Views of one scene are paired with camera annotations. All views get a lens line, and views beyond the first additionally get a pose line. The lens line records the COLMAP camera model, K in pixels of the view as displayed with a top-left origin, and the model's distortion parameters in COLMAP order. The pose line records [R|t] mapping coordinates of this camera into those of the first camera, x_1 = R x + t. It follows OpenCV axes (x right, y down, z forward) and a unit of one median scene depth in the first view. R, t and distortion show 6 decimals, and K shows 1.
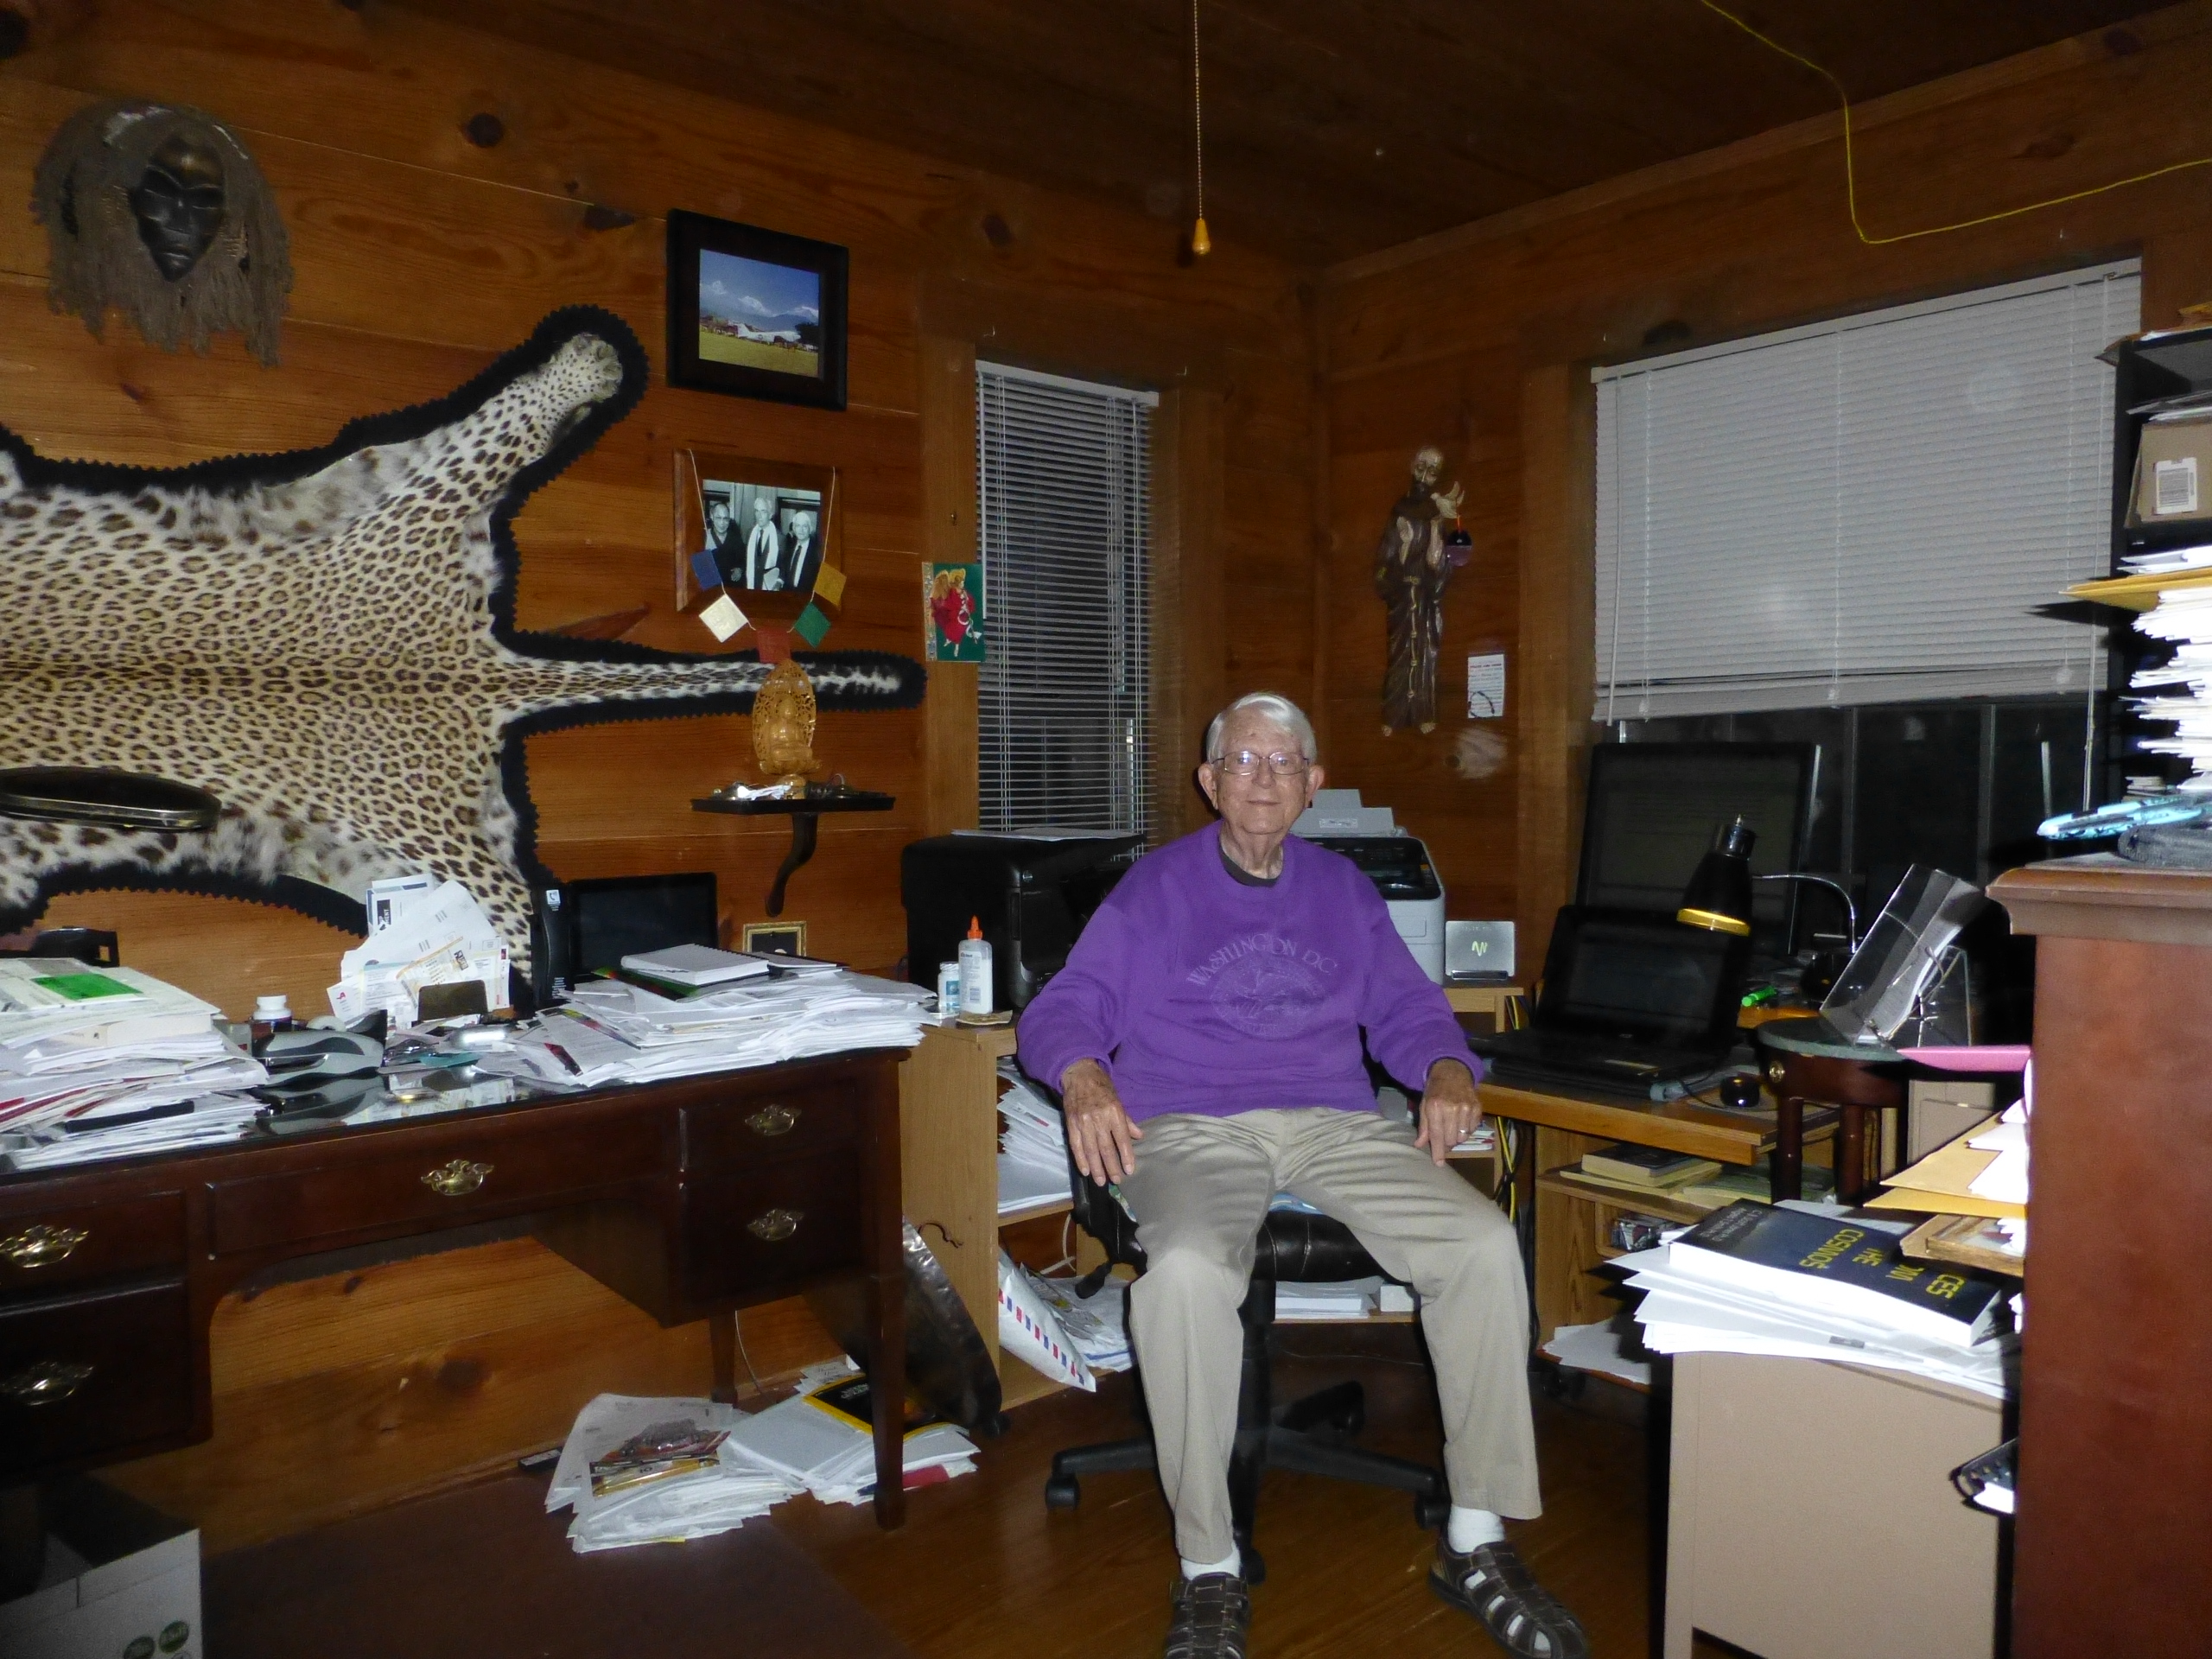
lens RADIAL K [[1593.7, 0, 1106.0], [0, 1593.7, 829.5], [0, 0, 1]] dist [-0.028448, -0.006878]
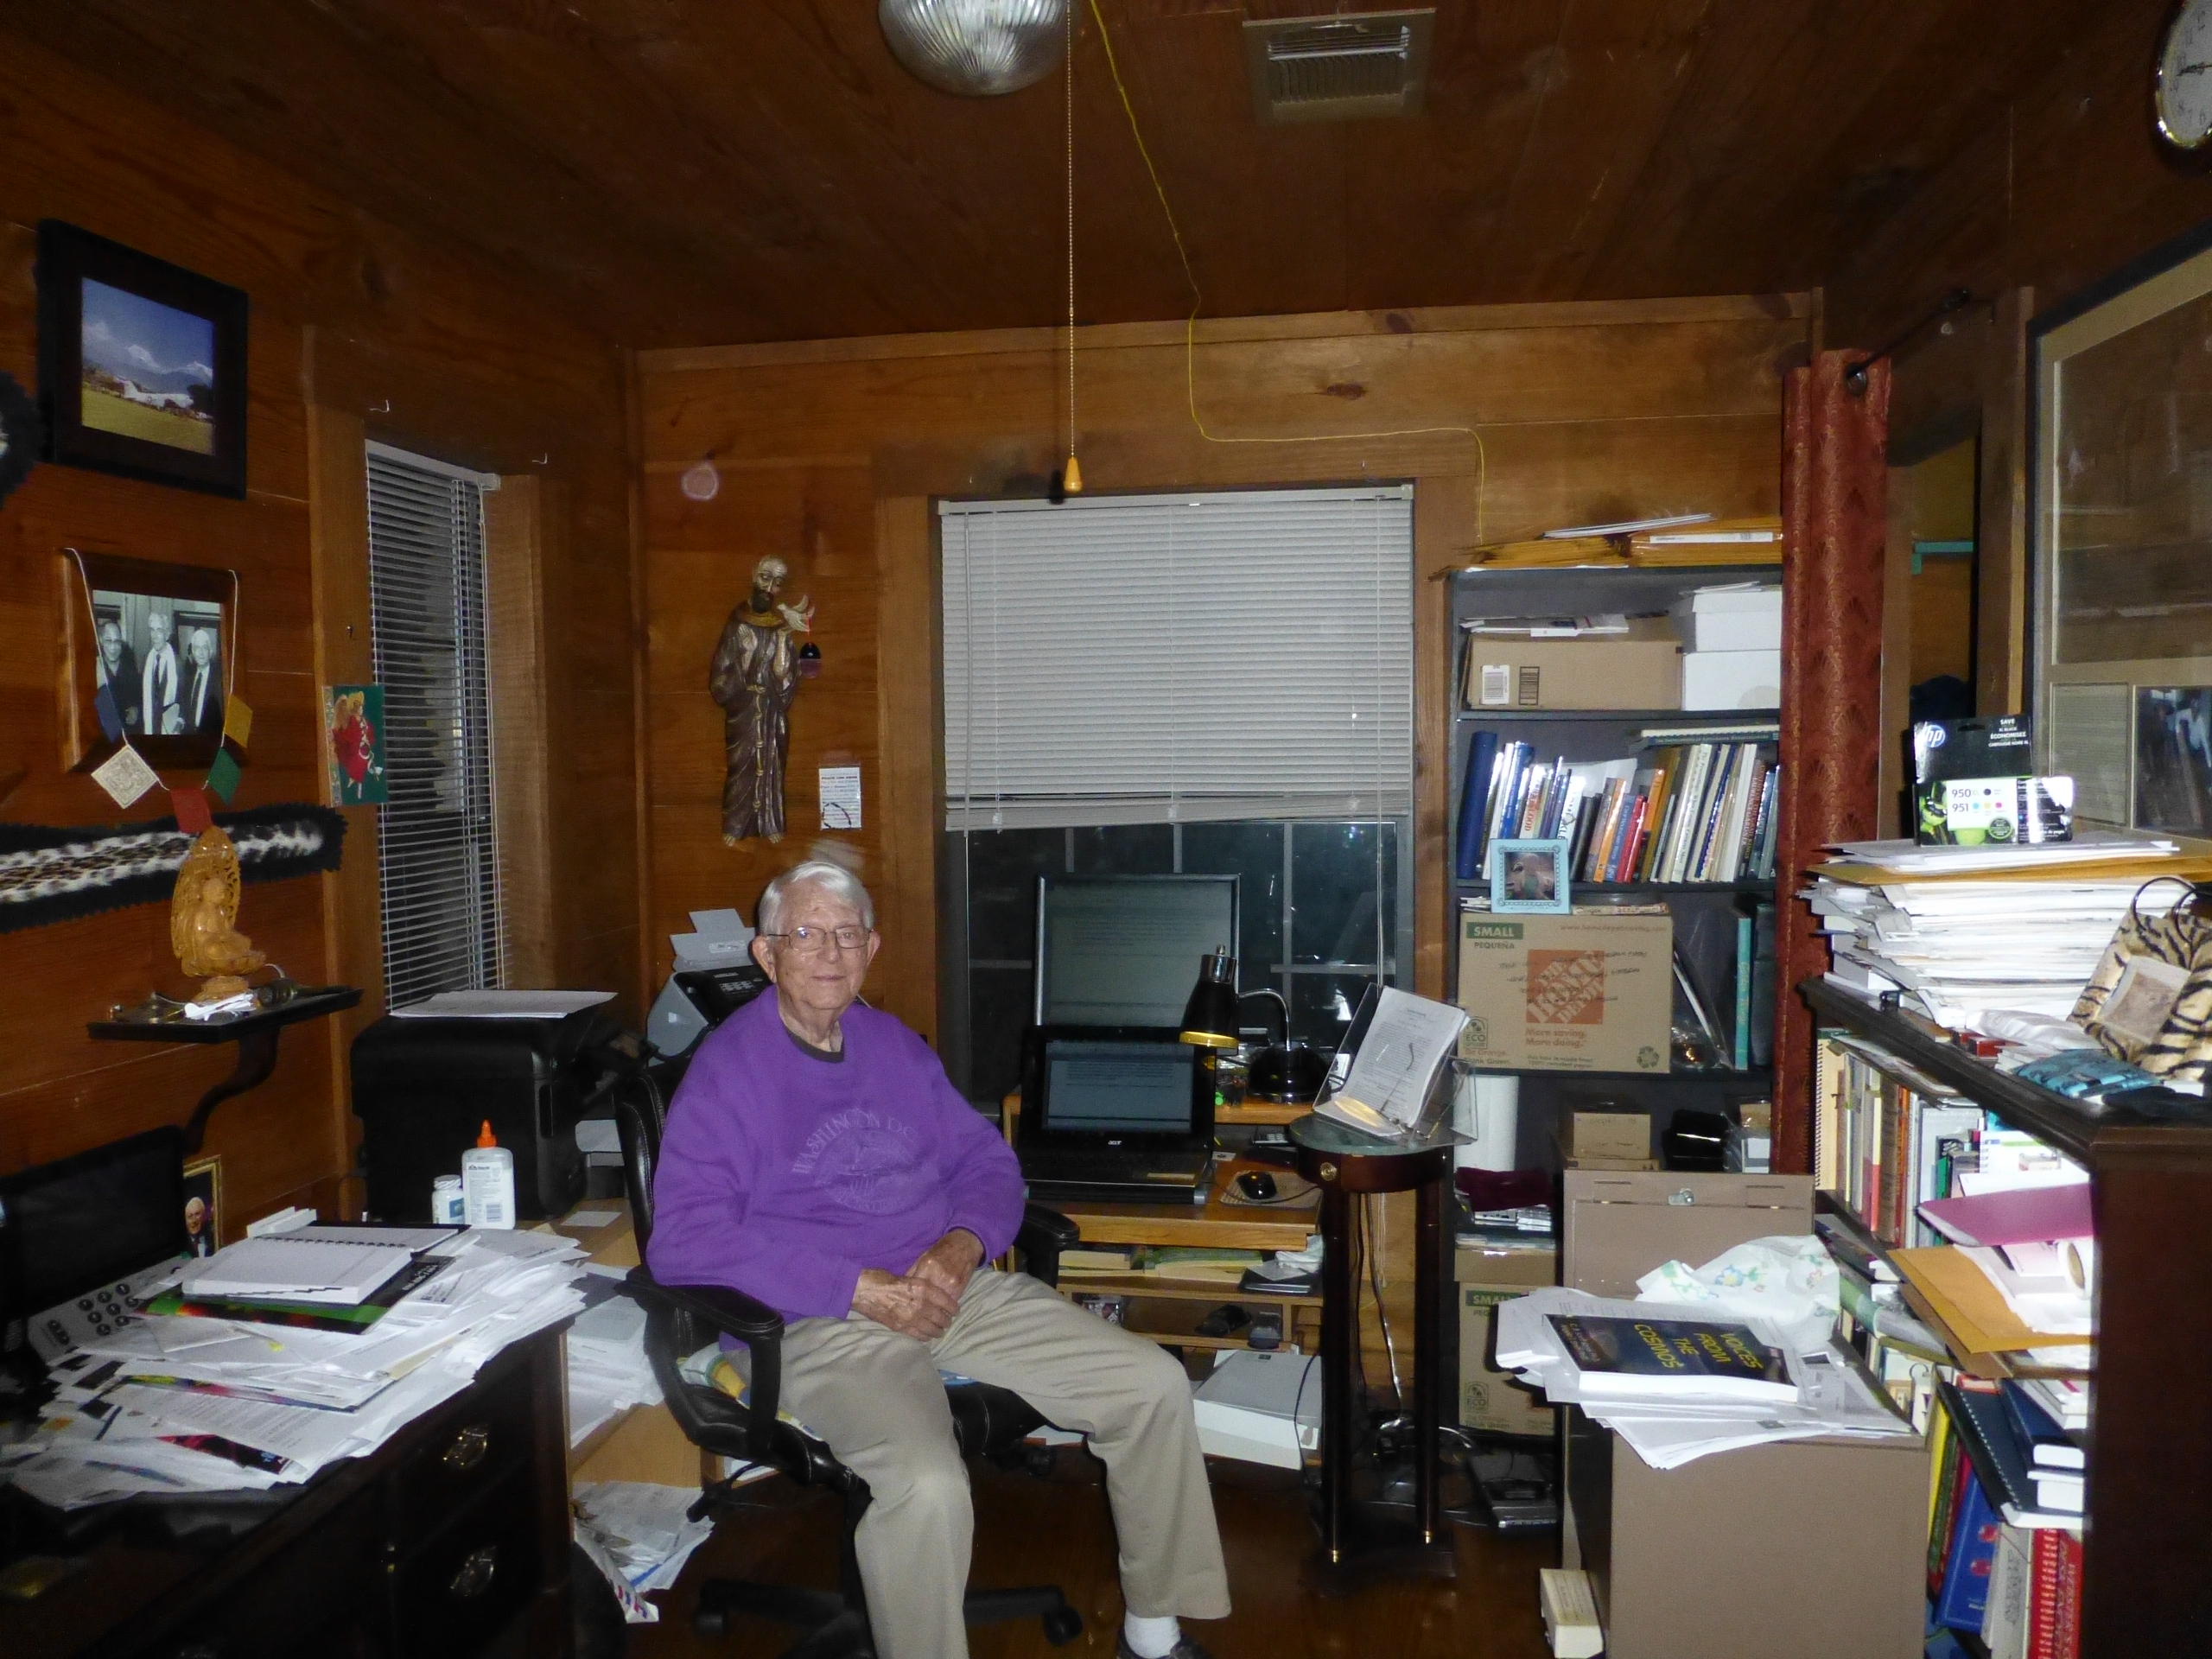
lens RADIAL K [[1593.7, 0, 1106.0], [0, 1593.7, 829.5], [0, 0, 1]] dist [-0.038456, 0.024347]
pose [[0.762271, -0.040850, 0.645968, -0.414859], [0.035807, 0.999140, 0.020930, -0.120600], [-0.646267, 0.007176, 0.763078, 0.155124]]
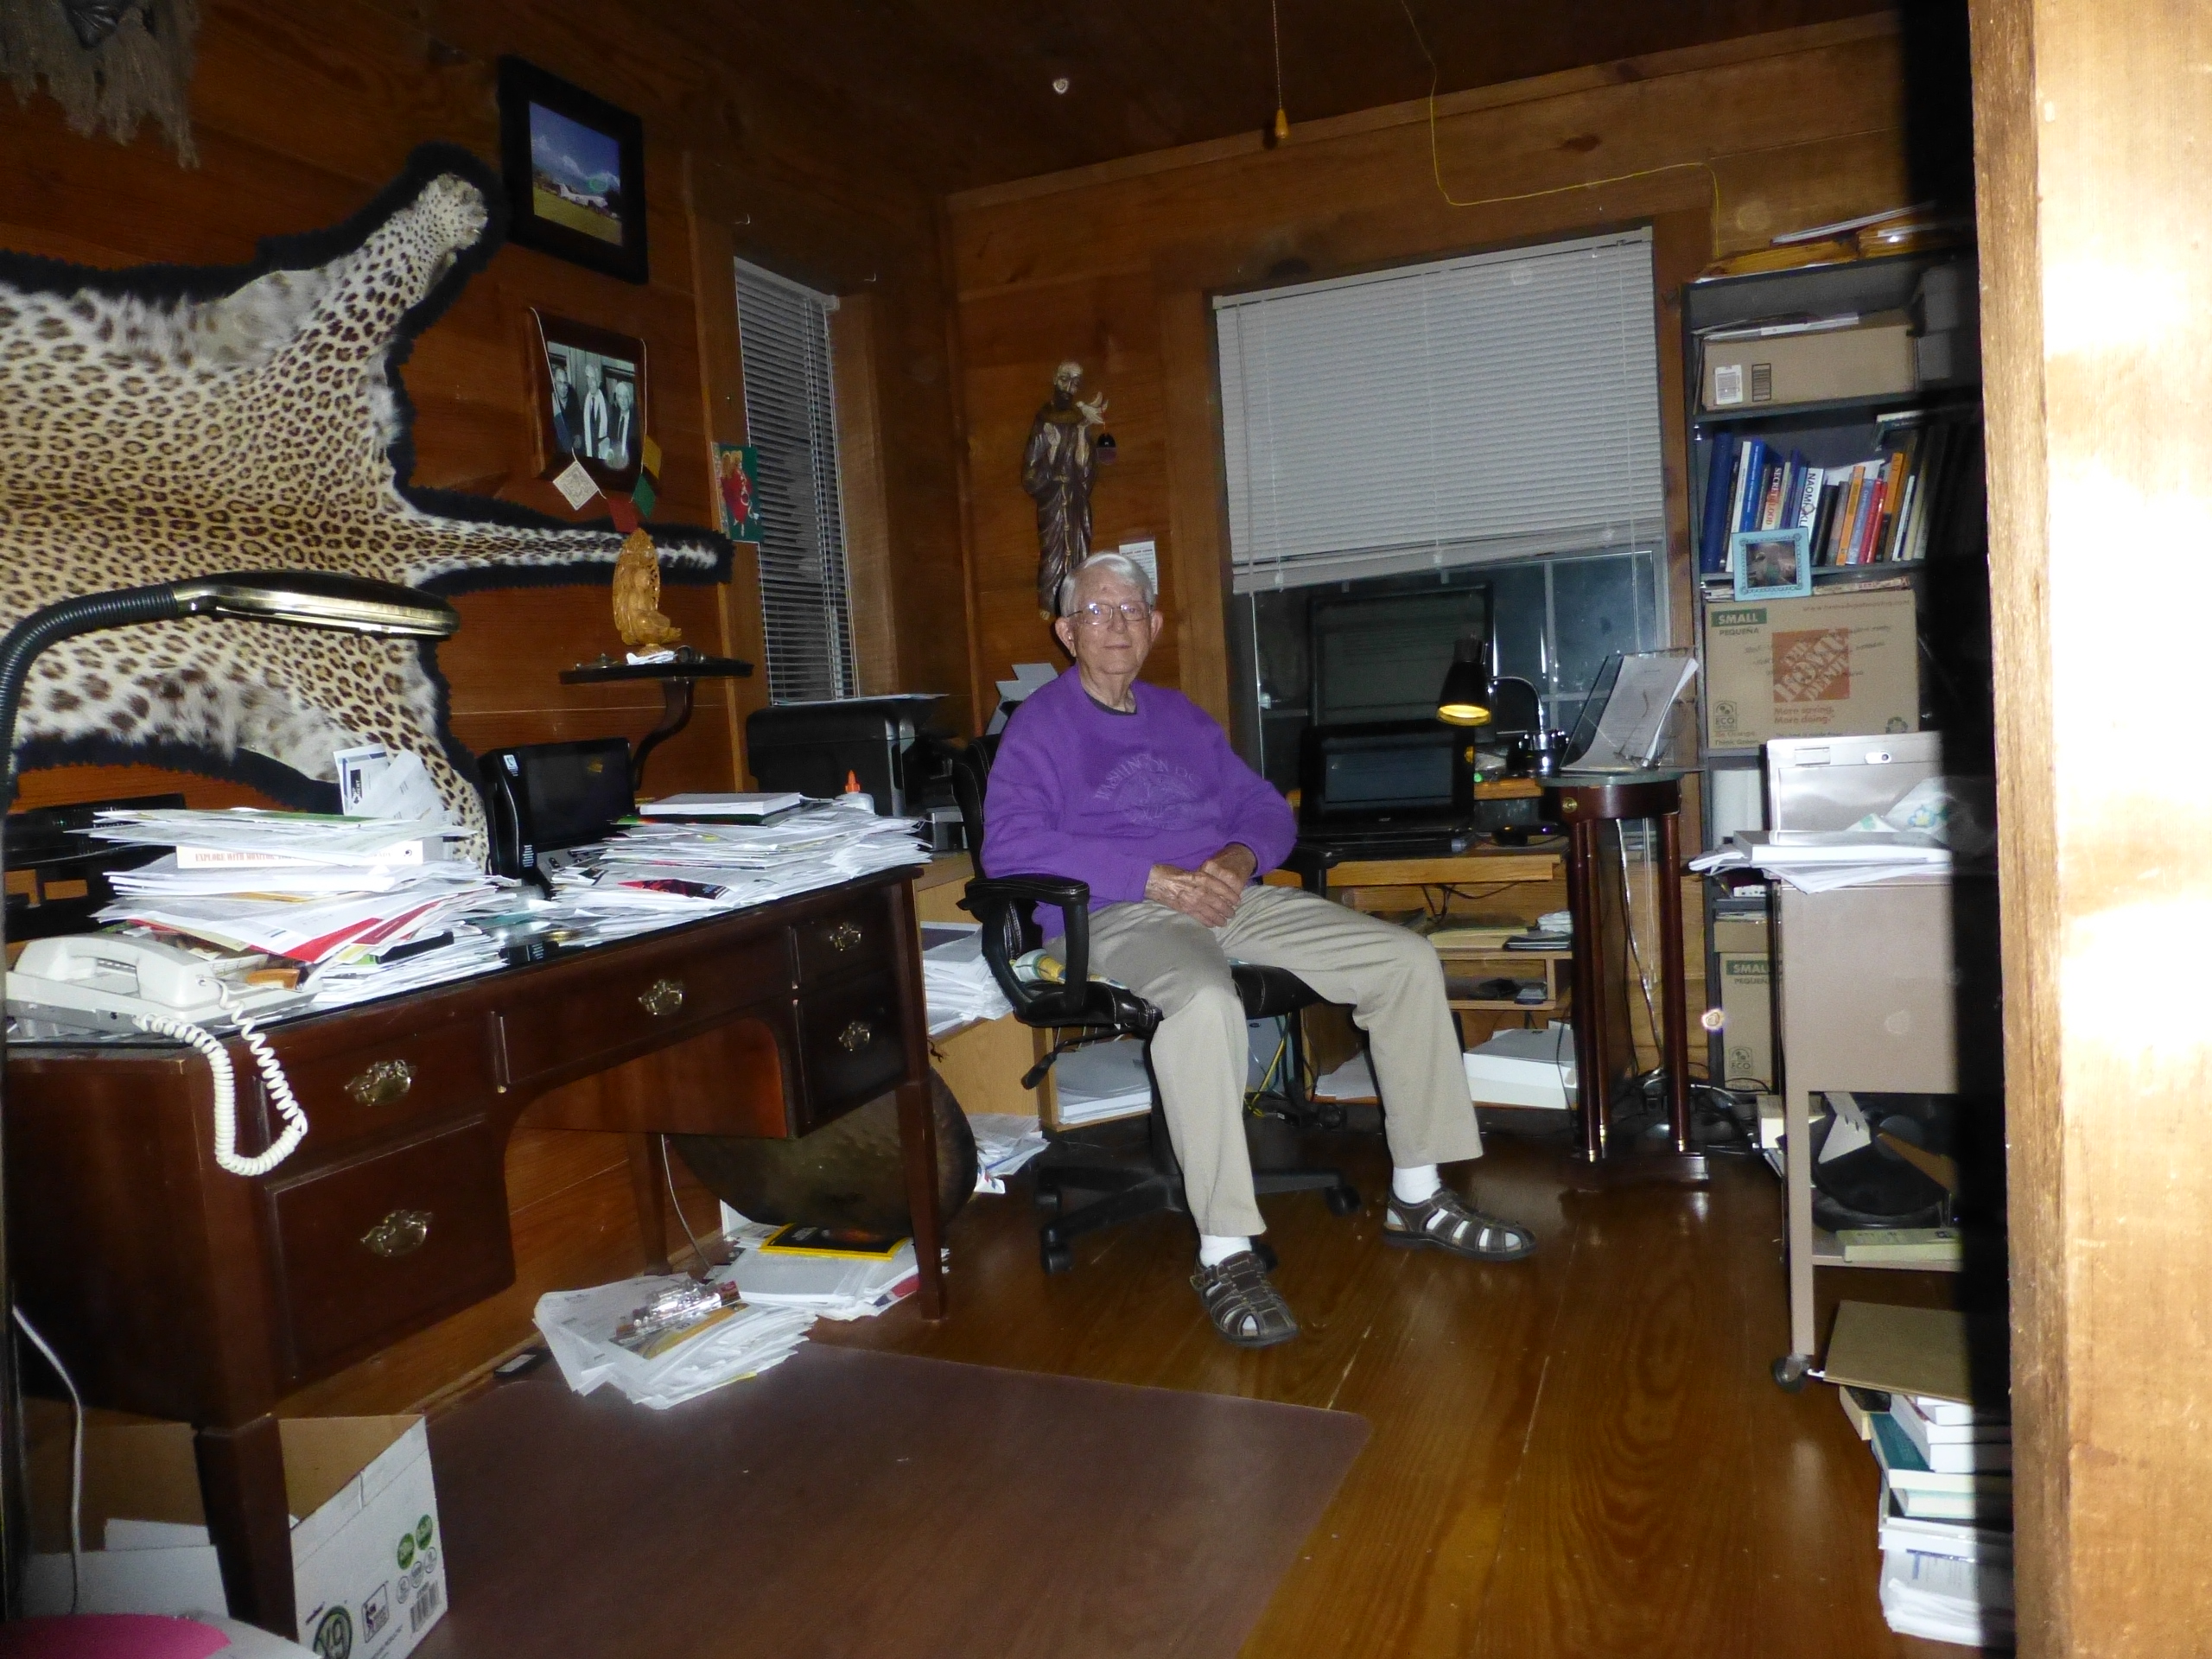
lens RADIAL K [[1592.3, 0, 1106.0], [0, 1592.3, 829.5], [0, 0, 1]] dist [-0.036904, 0.014725]
pose [[0.877564, -0.090931, 0.470757, -0.485460], [0.085591, 0.995791, 0.032791, 0.081979], [-0.471757, 0.011516, 0.881653, -0.005723]]
